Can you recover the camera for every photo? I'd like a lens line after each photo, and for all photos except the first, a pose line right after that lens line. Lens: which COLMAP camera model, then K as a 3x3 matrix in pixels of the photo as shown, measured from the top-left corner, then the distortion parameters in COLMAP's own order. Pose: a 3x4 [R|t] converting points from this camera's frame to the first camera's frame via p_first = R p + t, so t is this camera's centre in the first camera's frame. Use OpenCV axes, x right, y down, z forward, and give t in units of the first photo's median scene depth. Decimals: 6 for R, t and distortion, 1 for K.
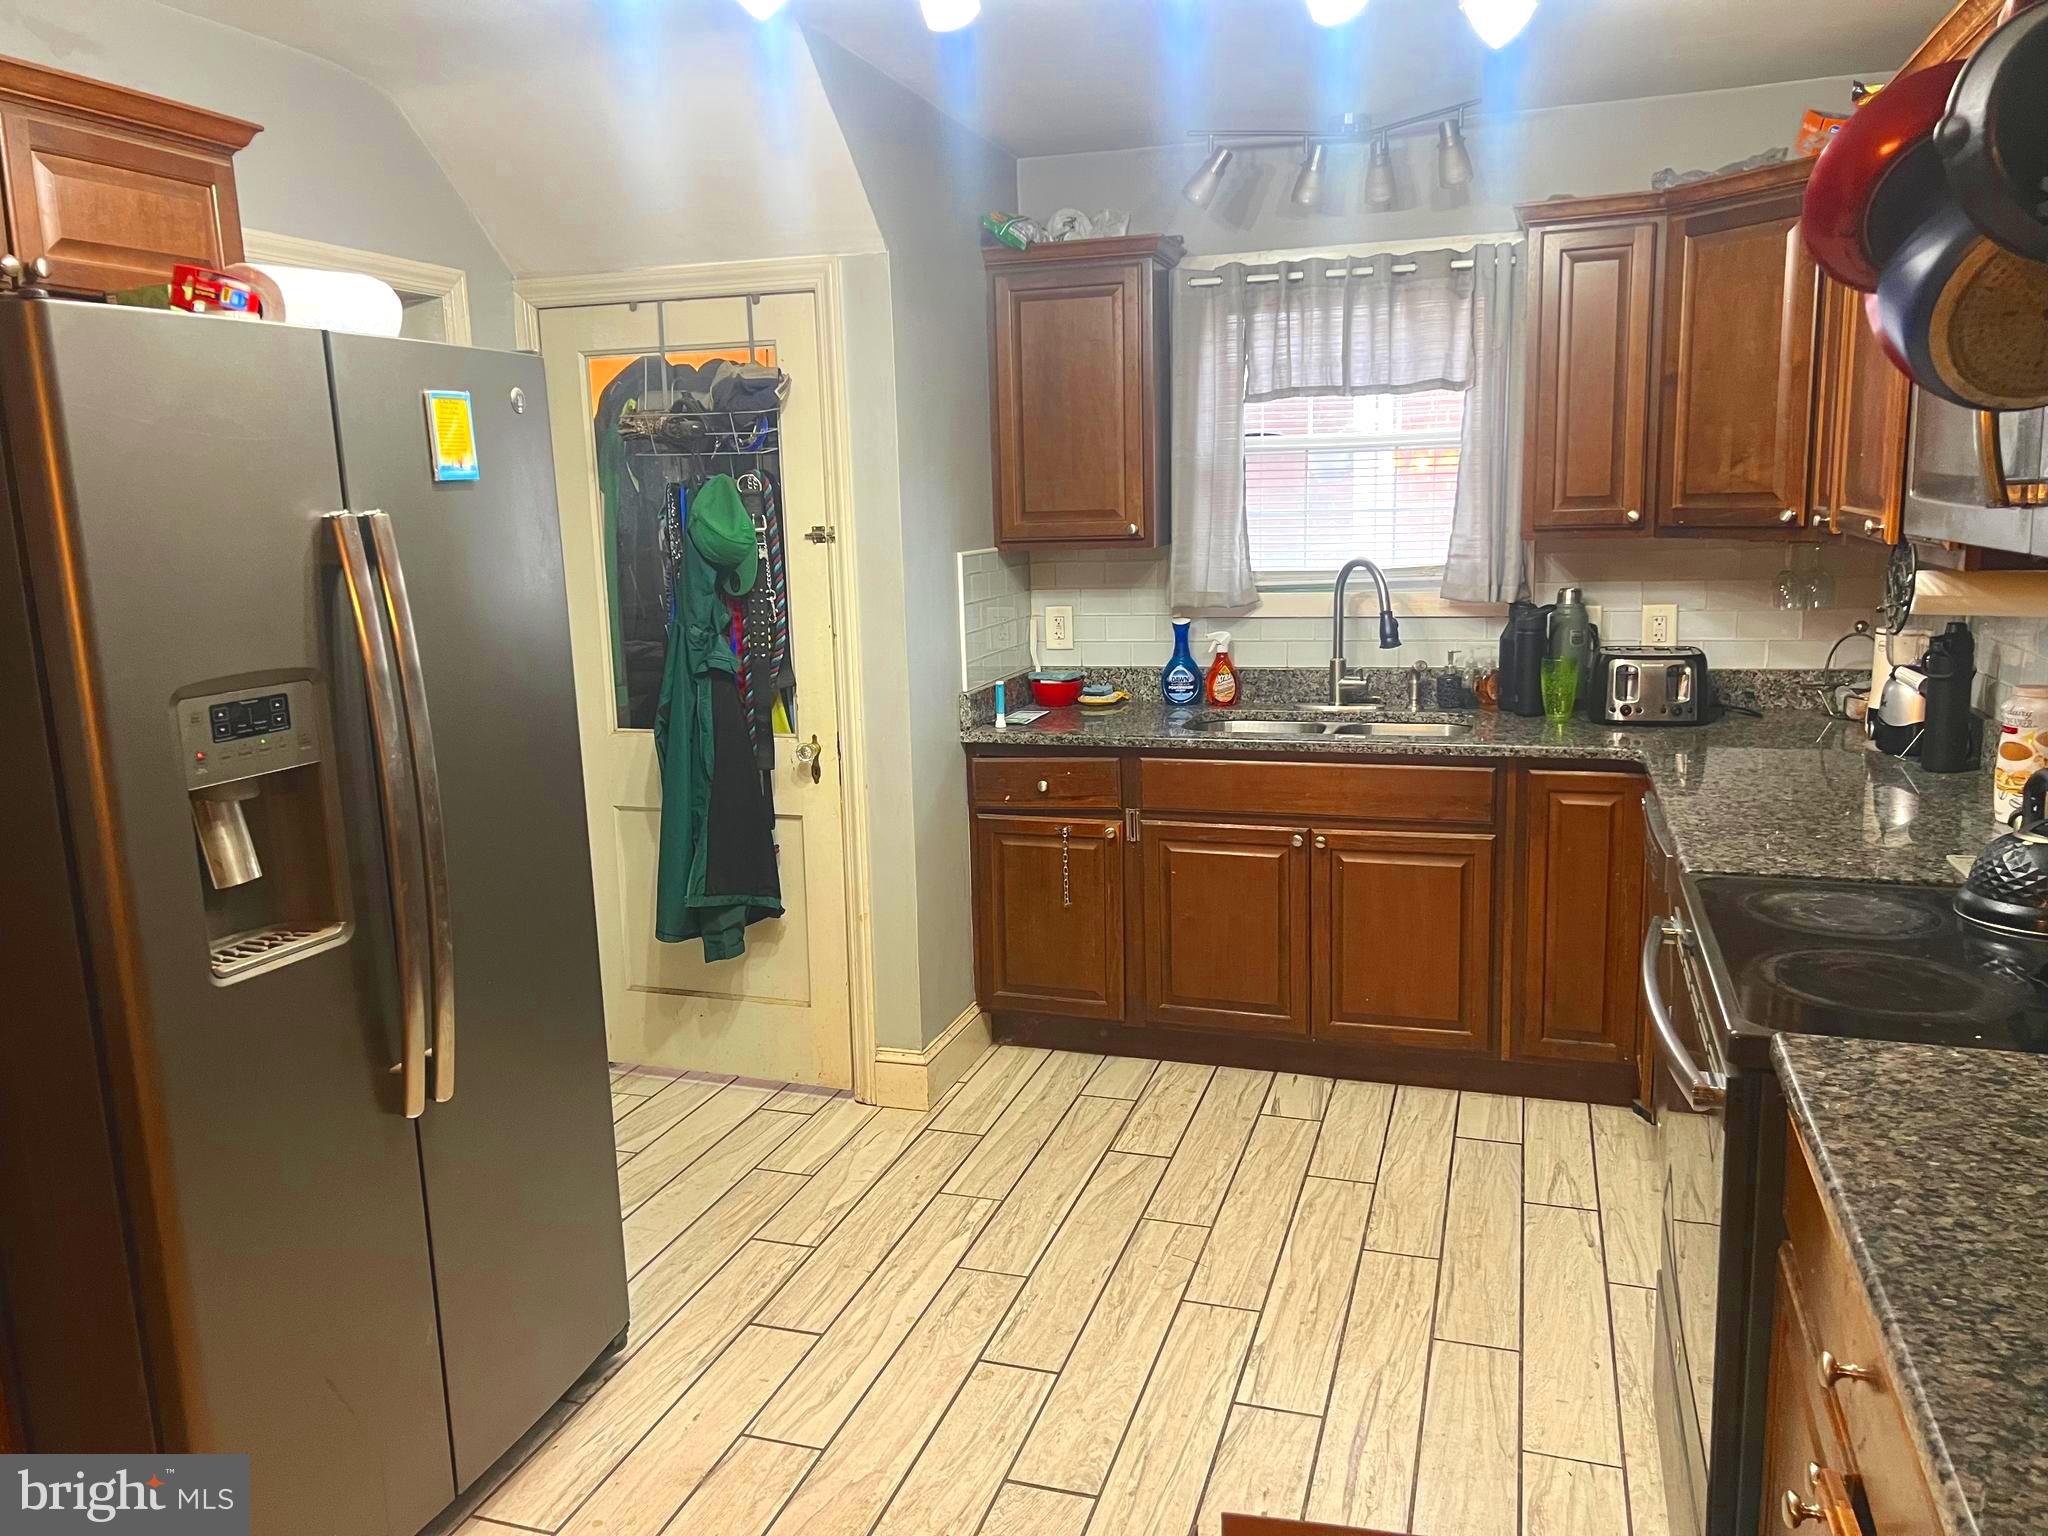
lens RADIAL K [[1530.6, 0, 1008.4], [0, 1530.6, 767.4], [0, 0, 1]] dist [0.065431, -0.072467]
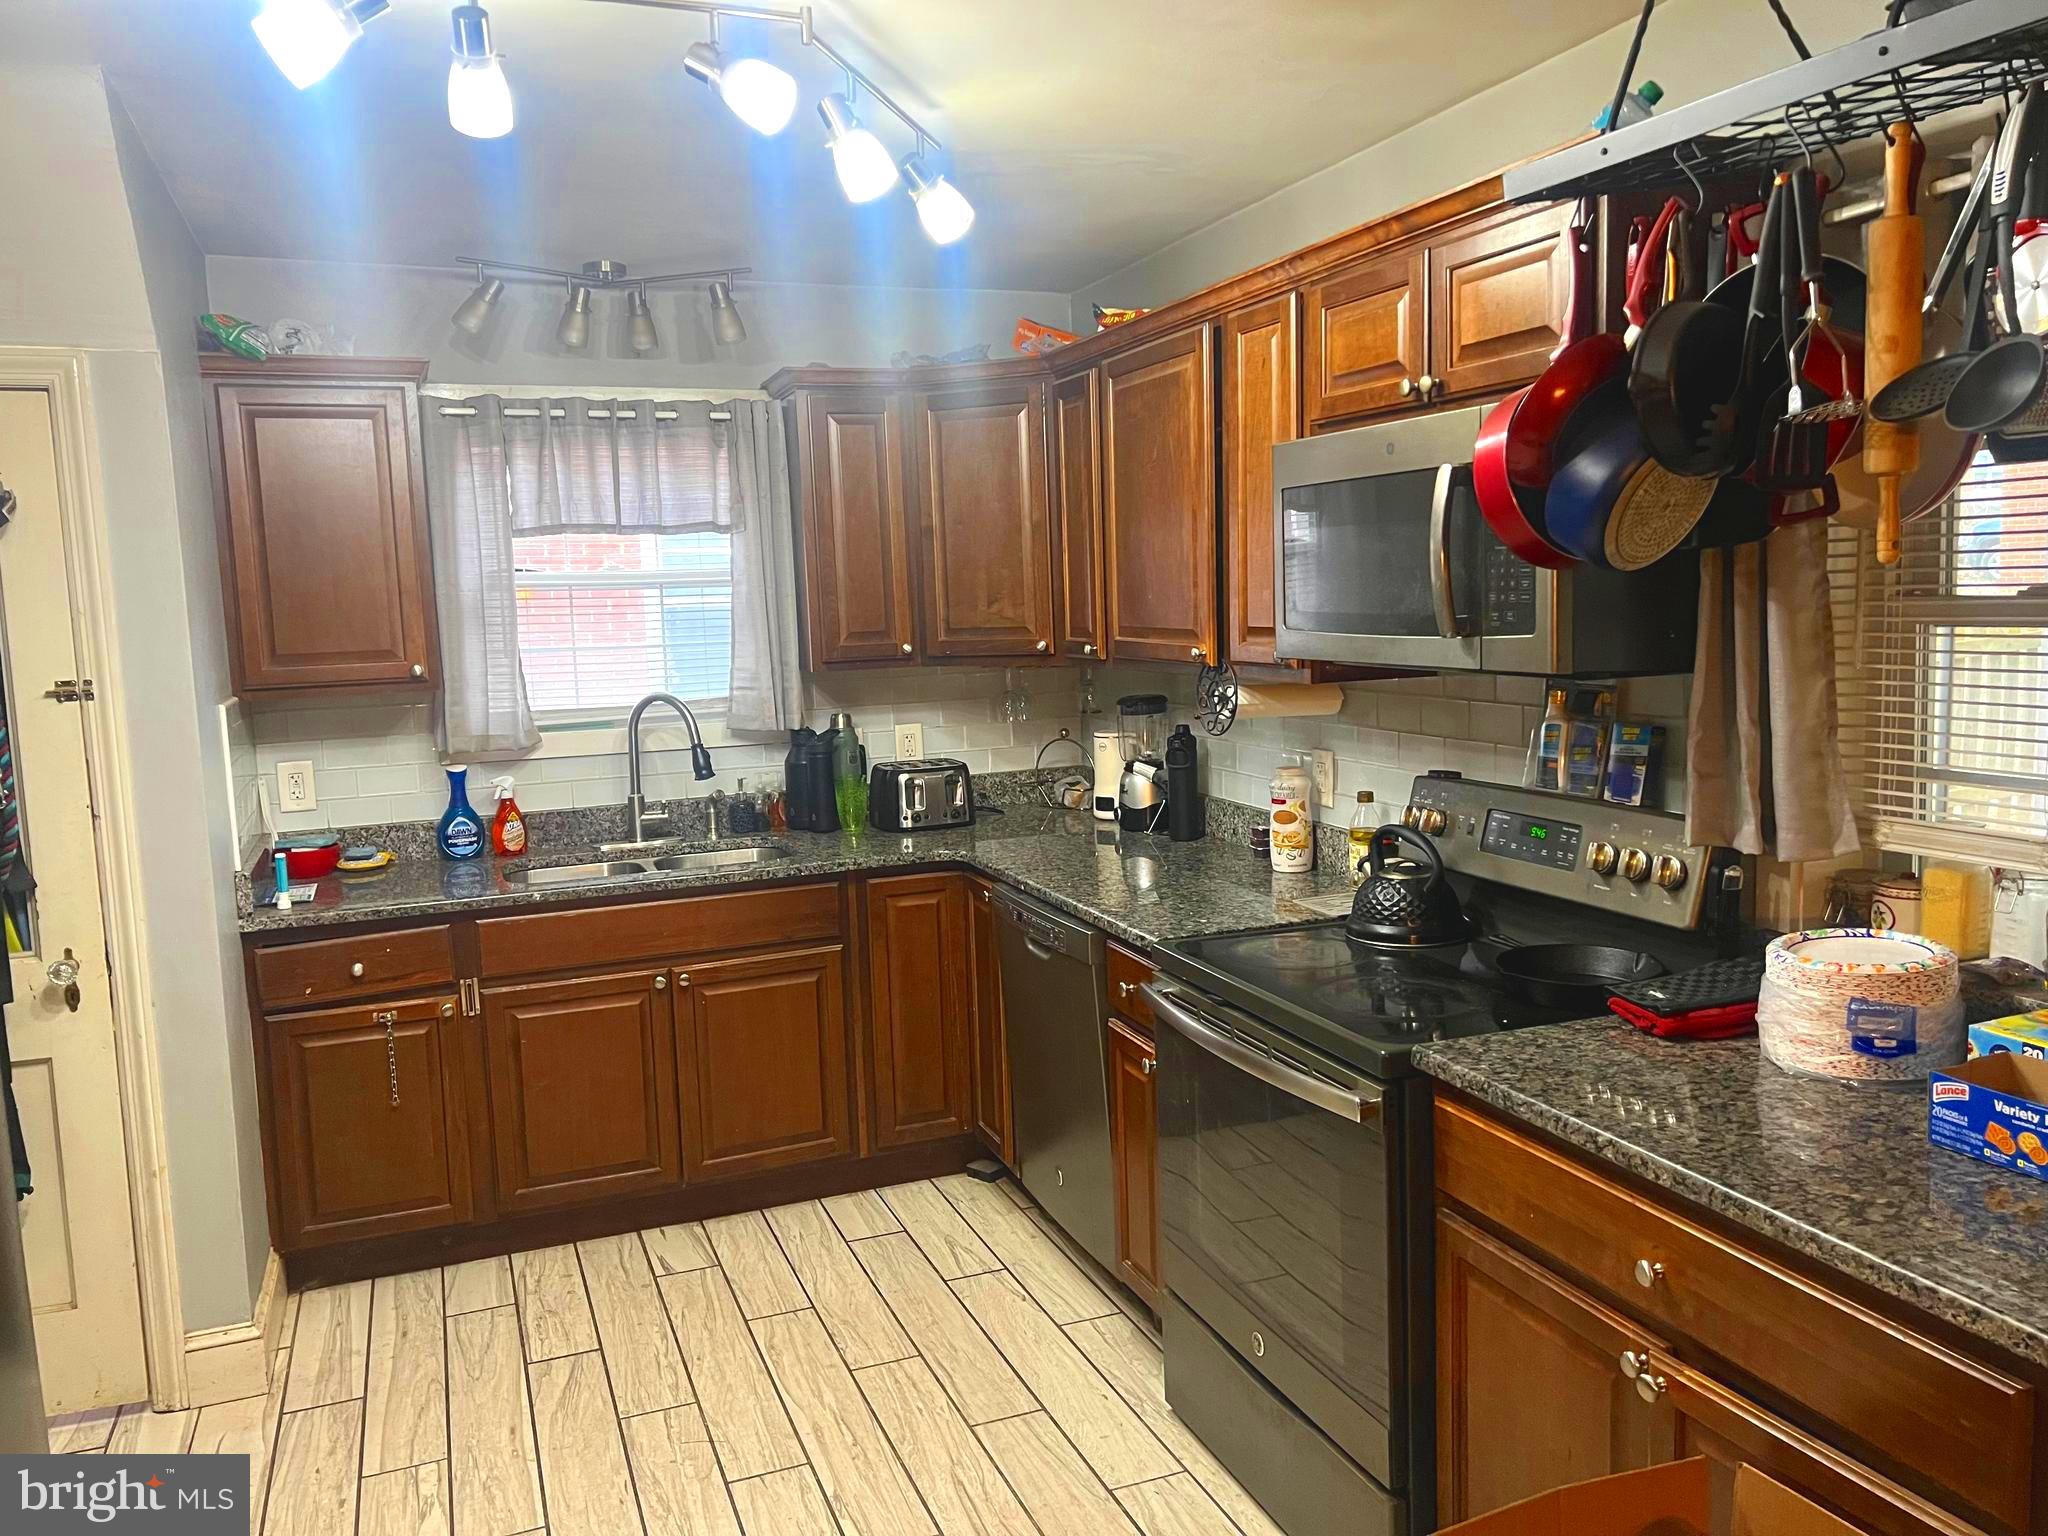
lens RADIAL K [[1530.6, 0, 1027.9], [0, 1530.6, 754.9], [0, 0, 1]] dist [0.065431, -0.072467]
pose [[0.769892, -0.067911, 0.634551, -0.234555], [0.124562, 0.991189, -0.045050, -0.021589], [-0.625900, 0.113725, 0.771567, 0.081060]]
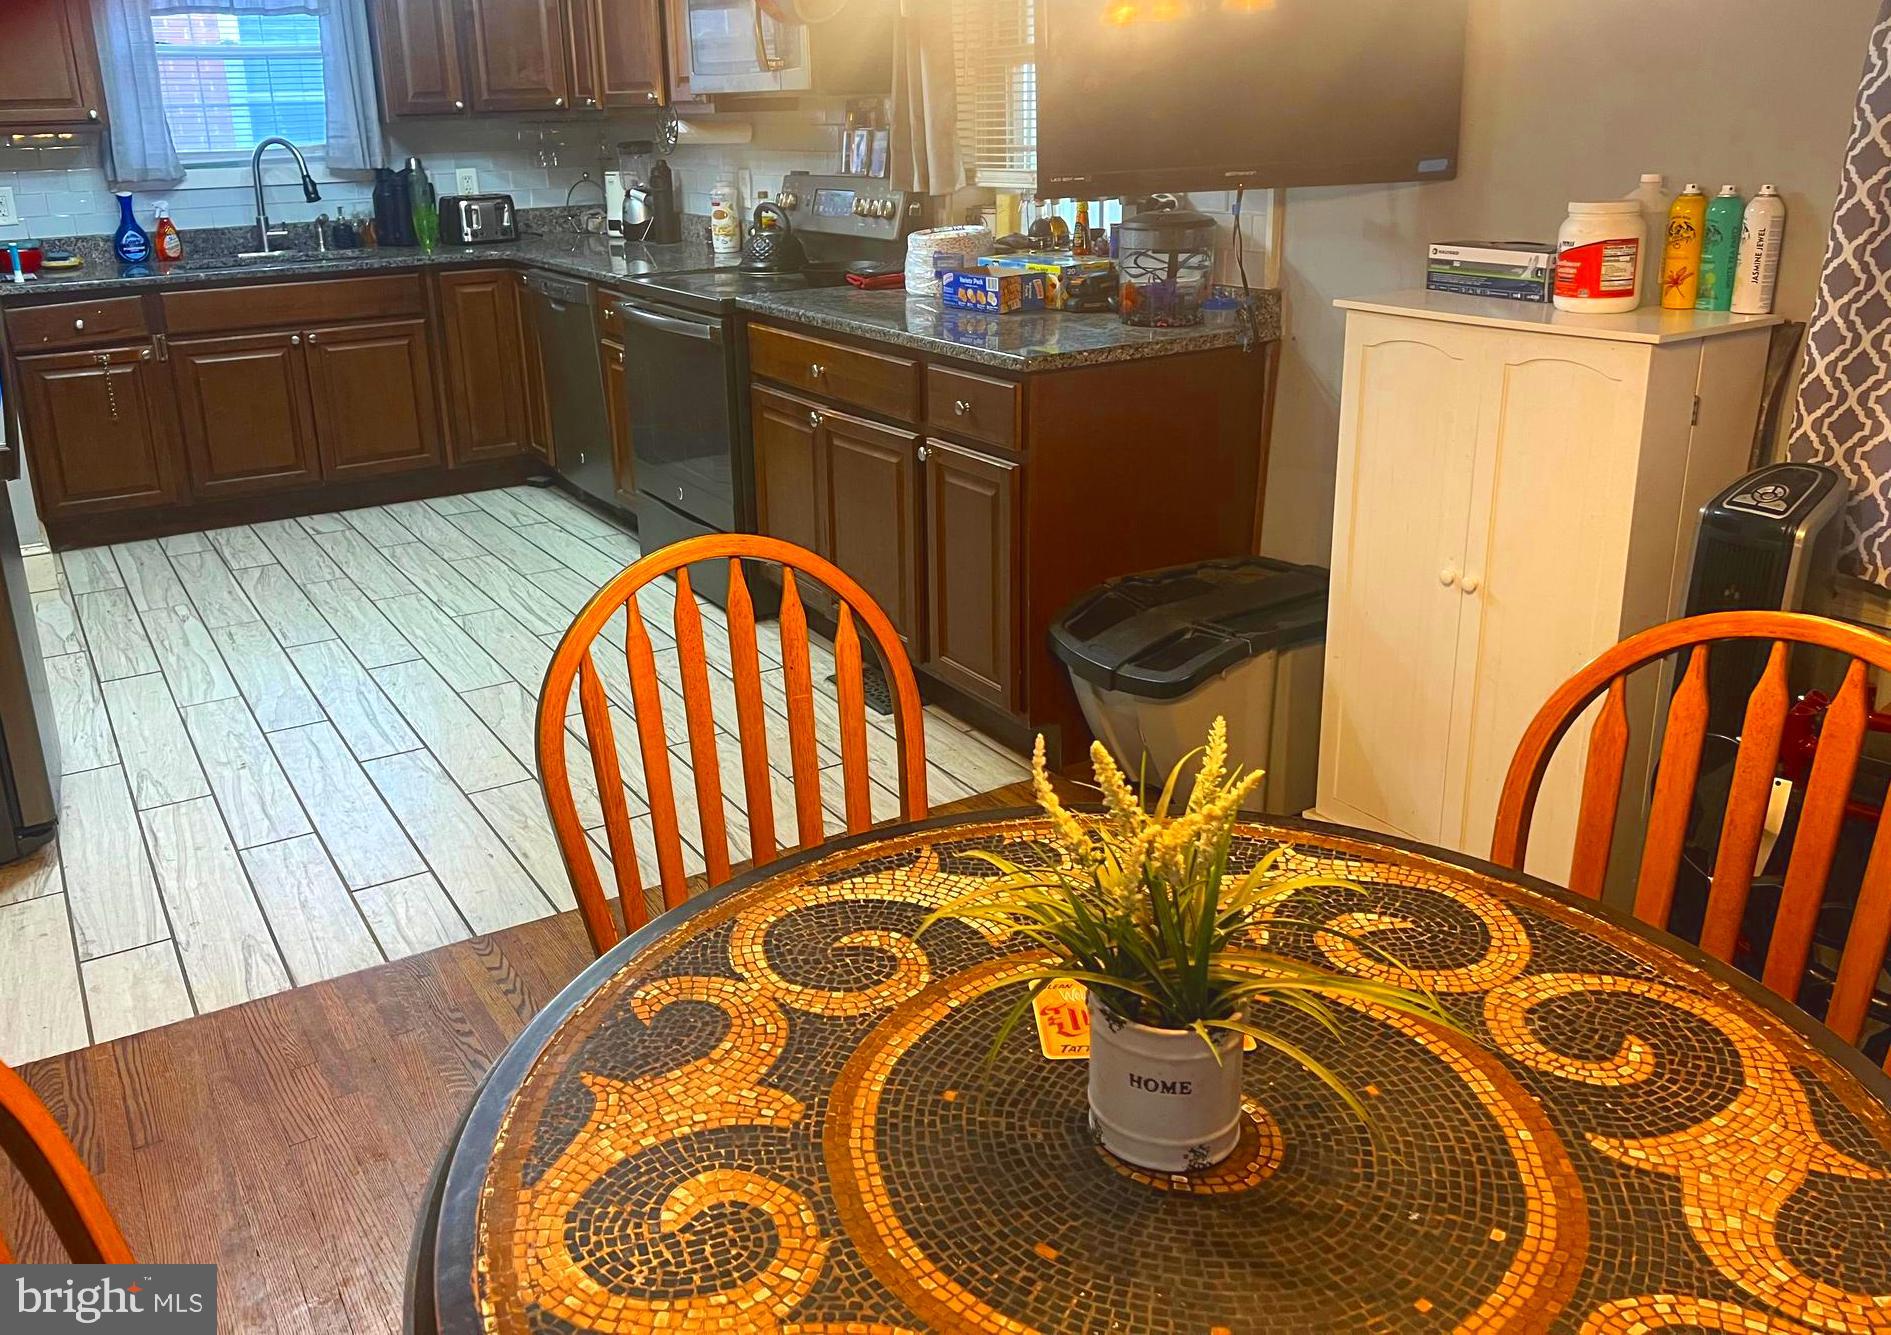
lens RADIAL K [[1527.5, 0, 914.1], [0, 1527.5, 607.0], [0, 0, 1]] dist [-0.026554, 0.003371]
pose [[0.643007, -0.225930, 0.731777, -0.504945], [0.138071, 0.974038, 0.179404, 0.111137], [-0.753311, -0.014321, 0.657508, -0.334232]]
